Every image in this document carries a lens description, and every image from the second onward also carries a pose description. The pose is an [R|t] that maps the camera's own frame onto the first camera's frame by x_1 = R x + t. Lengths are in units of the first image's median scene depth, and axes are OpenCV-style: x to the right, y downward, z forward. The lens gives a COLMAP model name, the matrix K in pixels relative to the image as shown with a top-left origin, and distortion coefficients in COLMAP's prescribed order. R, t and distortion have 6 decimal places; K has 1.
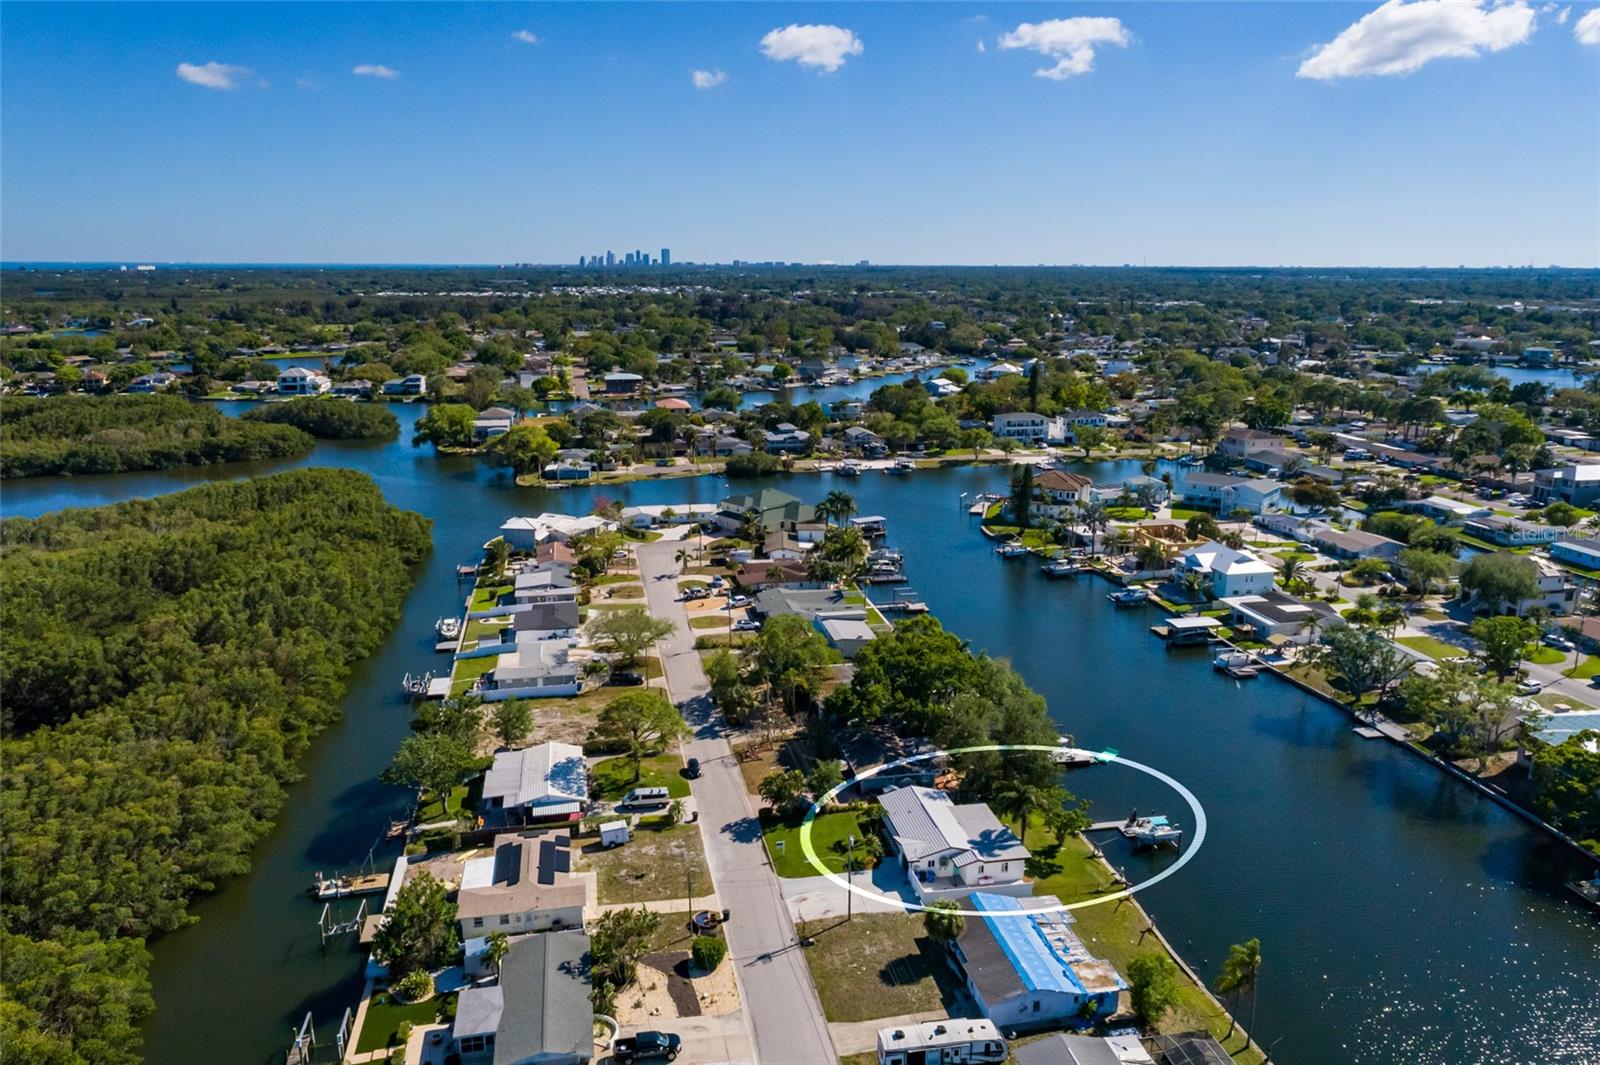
lens RADIAL K [[1169.4, 0, 800.0], [0, 1169.4, 532.5], [0, 0, 1]] dist [-0.002244, 0.009608]
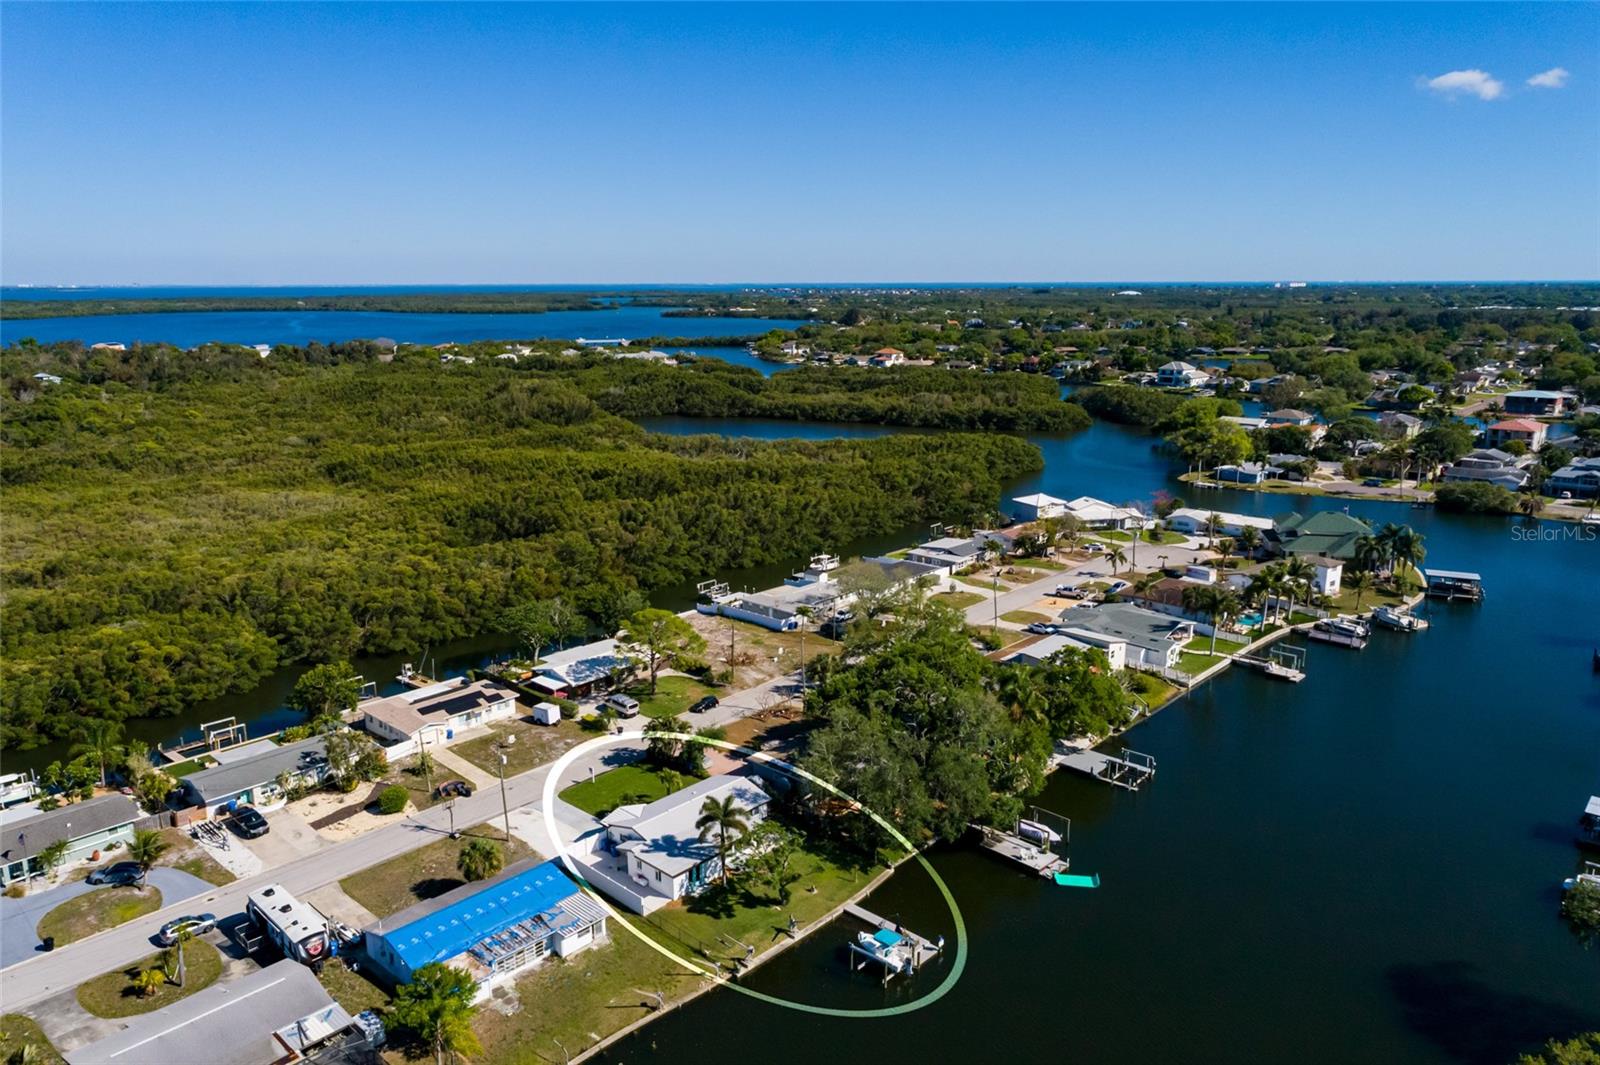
lens RADIAL K [[1098.8, 0, 800.0], [0, 1098.8, 532.5], [0, 0, 1]] dist [0.001547, 0.001098]
pose [[0.564090, 0.173717, -0.807233, 0.435138], [-0.177729, 0.980248, 0.086754, -0.027568], [0.806359, 0.094532, 0.583823, 0.300695]]
